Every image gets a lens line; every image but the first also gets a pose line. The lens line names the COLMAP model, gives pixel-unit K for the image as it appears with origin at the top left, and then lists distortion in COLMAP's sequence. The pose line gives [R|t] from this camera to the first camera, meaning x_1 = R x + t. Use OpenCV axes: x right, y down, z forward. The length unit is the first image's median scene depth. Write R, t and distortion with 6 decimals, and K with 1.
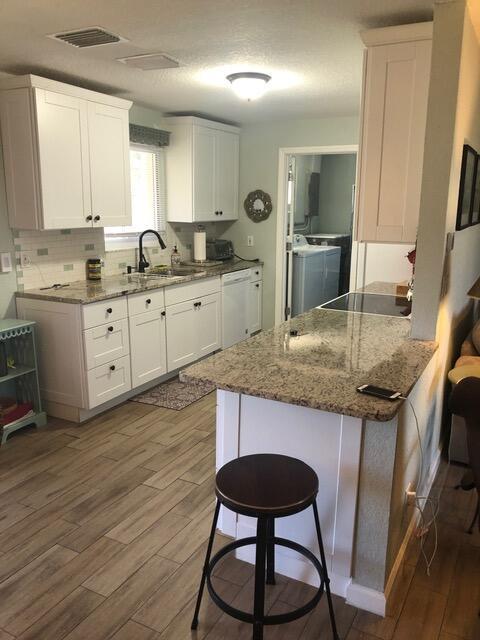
lens RADIAL K [[528.3, 0, 245.6], [0, 528.3, 315.4], [0, 0, 1]] dist [0.056793, -0.063851]
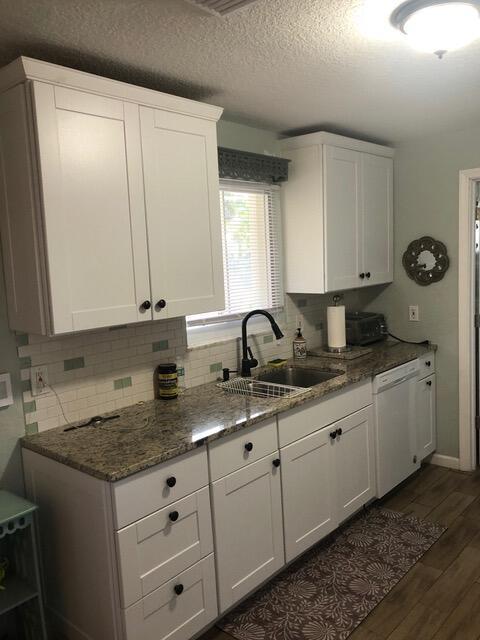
lens RADIAL K [[528.3, 0, 245.6], [0, 528.3, 315.4], [0, 0, 1]] dist [0.056793, -0.063851]
pose [[0.969518, -0.026591, -0.243571, -0.041613], [0.004220, 0.995758, -0.091911, -0.099828], [0.244982, 0.088082, 0.965518, 0.396651]]
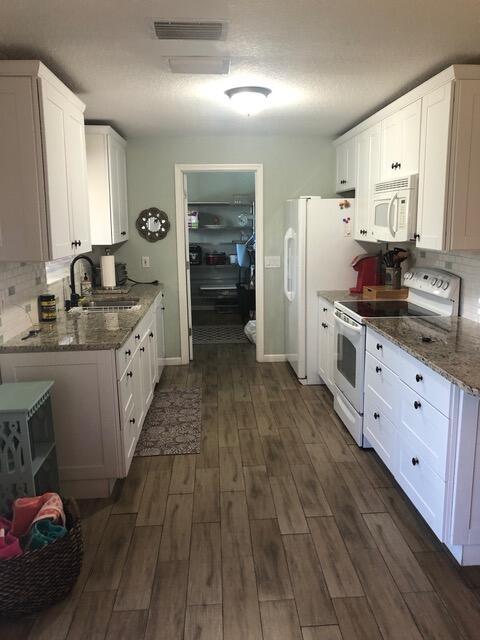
lens RADIAL K [[528.3, 0, 245.6], [0, 528.3, 315.4], [0, 0, 1]] dist [0.056793, -0.063851]
pose [[0.850126, -0.113700, 0.514157, -0.417921], [0.129857, 0.991522, 0.004552, -0.037848], [-0.510316, 0.062897, 0.857684, 0.152417]]
